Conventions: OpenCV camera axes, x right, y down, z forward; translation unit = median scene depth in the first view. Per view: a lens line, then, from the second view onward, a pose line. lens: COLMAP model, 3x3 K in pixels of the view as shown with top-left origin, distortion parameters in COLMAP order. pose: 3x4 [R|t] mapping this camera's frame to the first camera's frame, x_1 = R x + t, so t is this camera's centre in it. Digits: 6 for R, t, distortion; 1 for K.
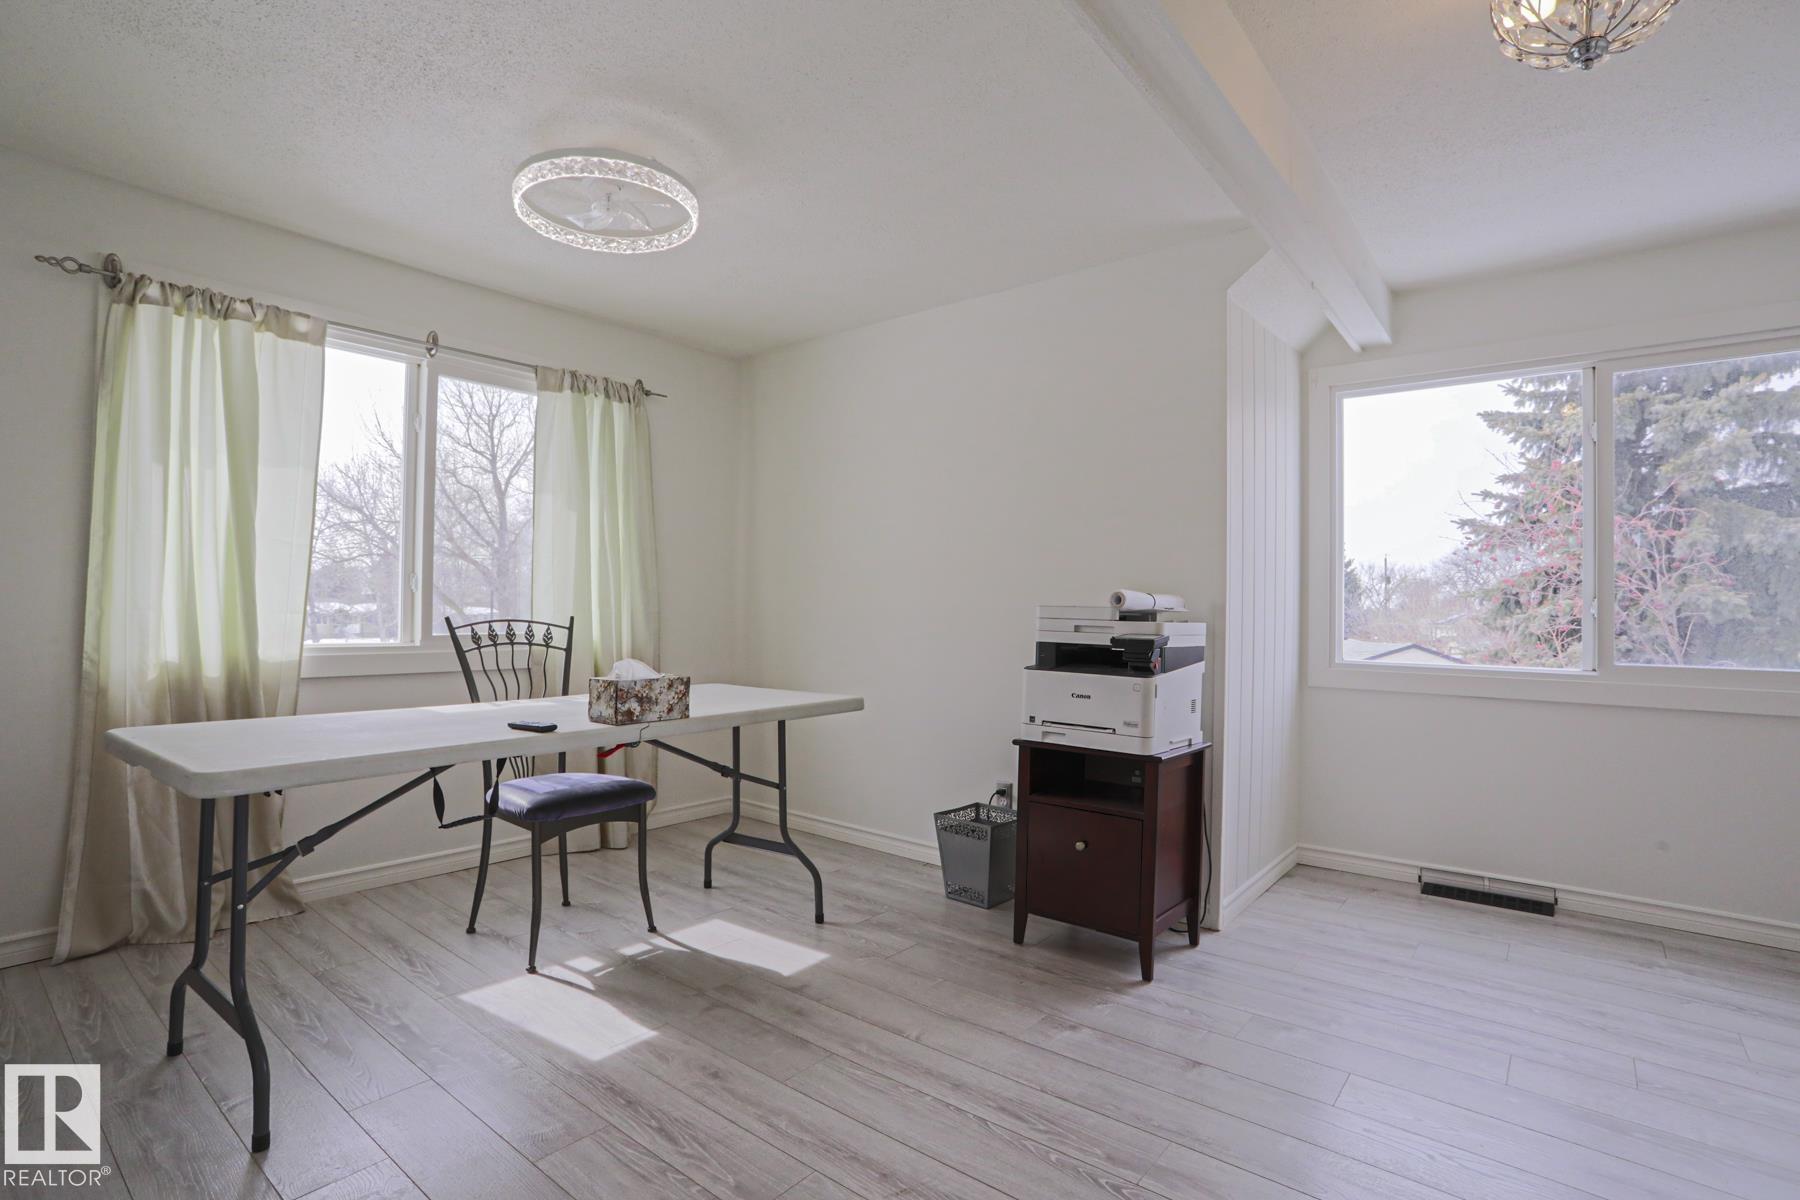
lens RADIAL K [[871.0, 0, 891.0], [0, 871.0, 599.8], [0, 0, 1]] dist [-0.068432, 0.025848]
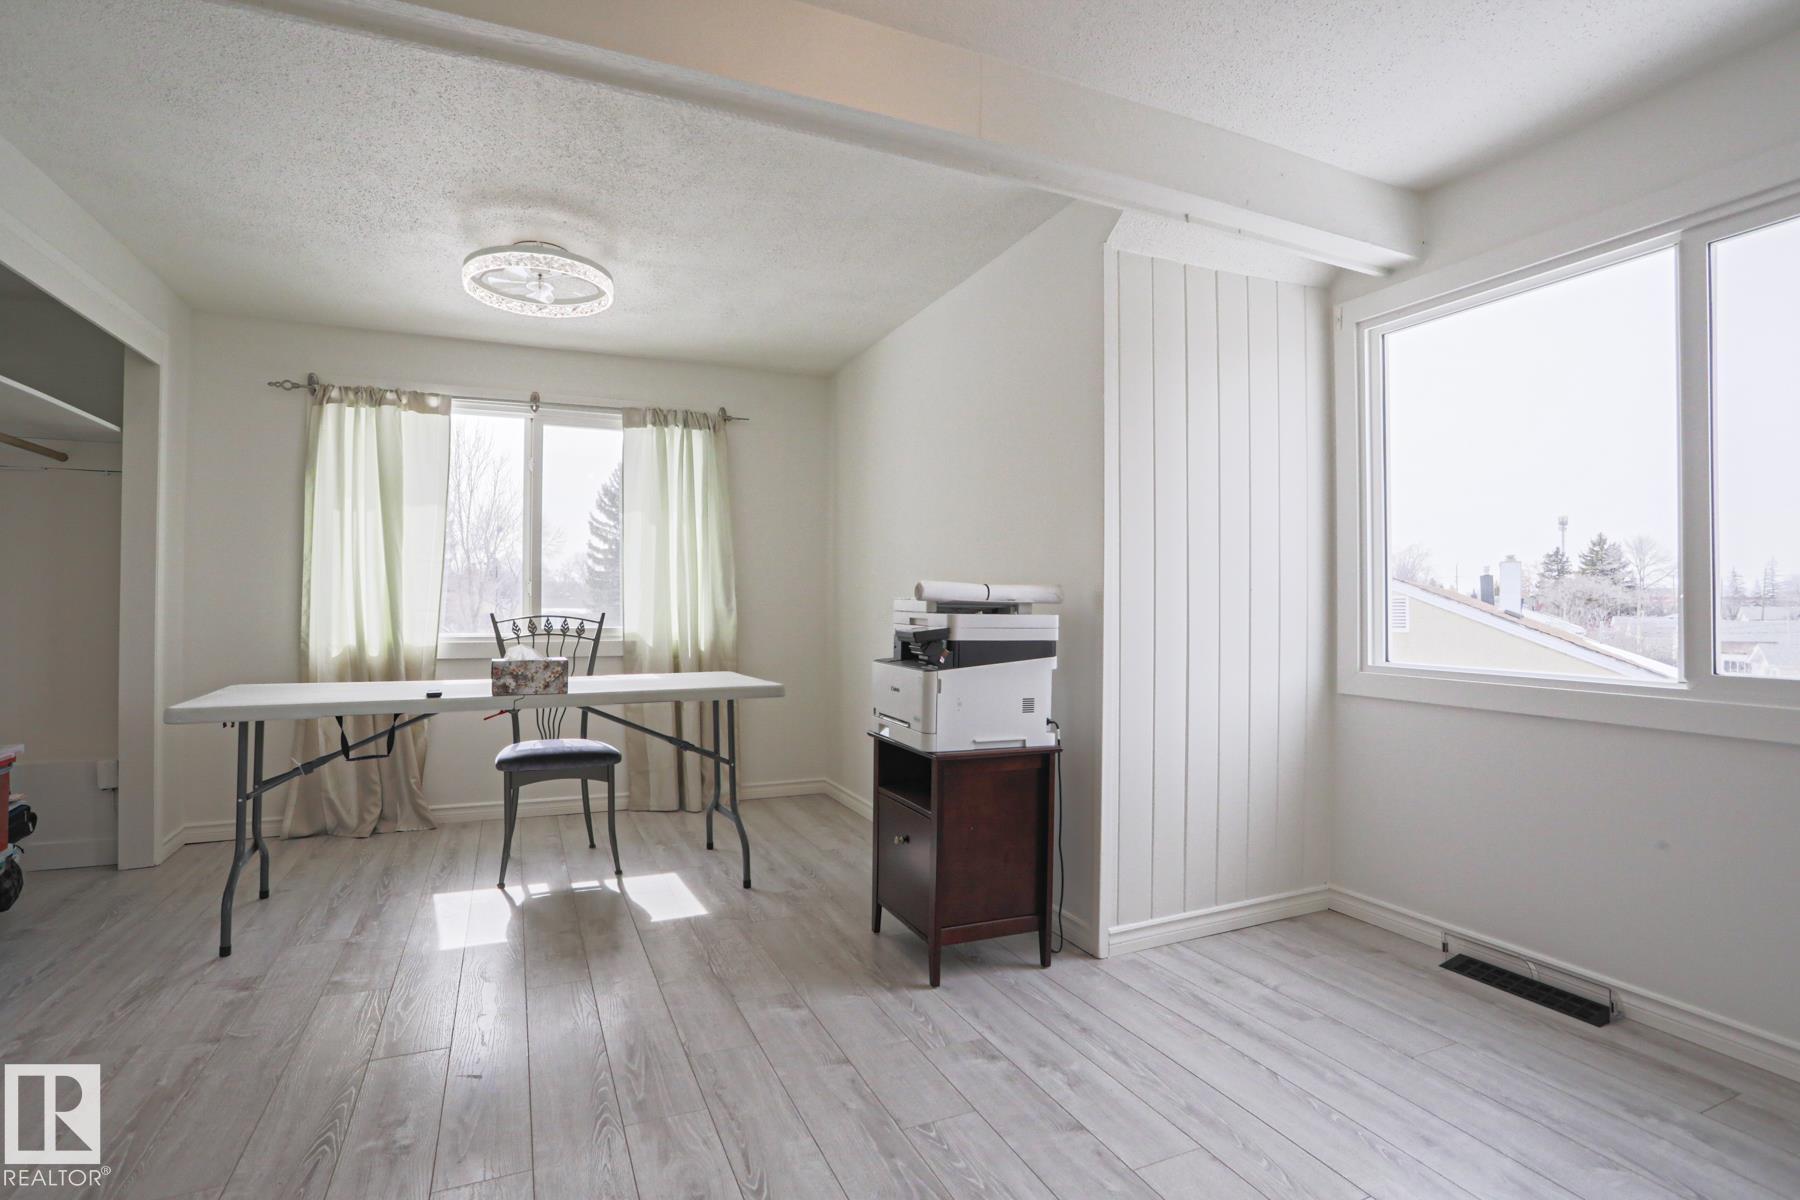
lens RADIAL K [[871.0, 0, 891.0], [0, 871.0, 599.8], [0, 0, 1]] dist [-0.068432, 0.025848]
pose [[0.890898, -0.012706, -0.454025, 0.631626], [0.012619, 0.999915, -0.003223, 0.011411], [0.454028, -0.002858, 0.890983, 0.105314]]
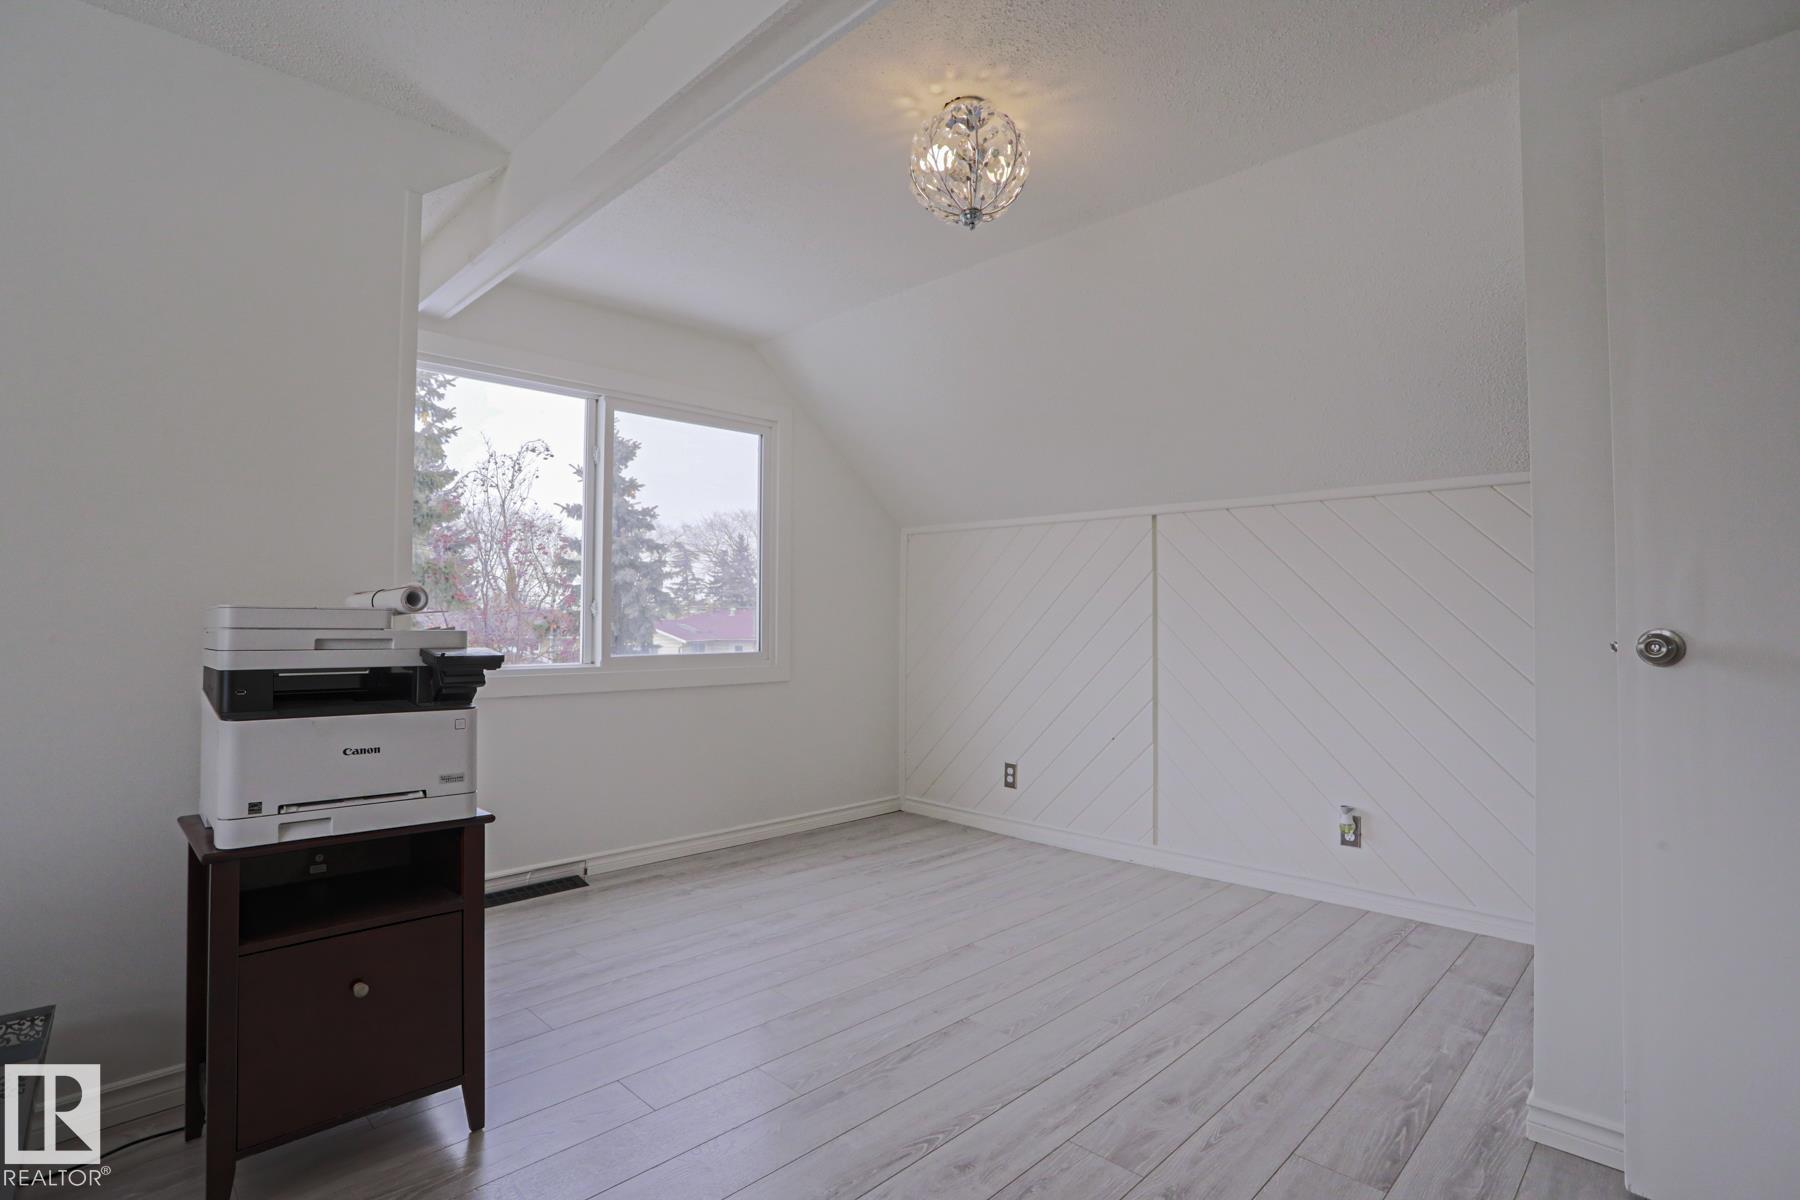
lens RADIAL K [[871.0, 0, 891.0], [0, 871.0, 599.8], [0, 0, 1]] dist [-0.068432, 0.025848]
pose [[0.104342, 0.008685, 0.994504, -0.336275], [-0.010949, 0.999911, -0.007584, 0.001864], [-0.994481, -0.010098, 0.104428, 0.526515]]
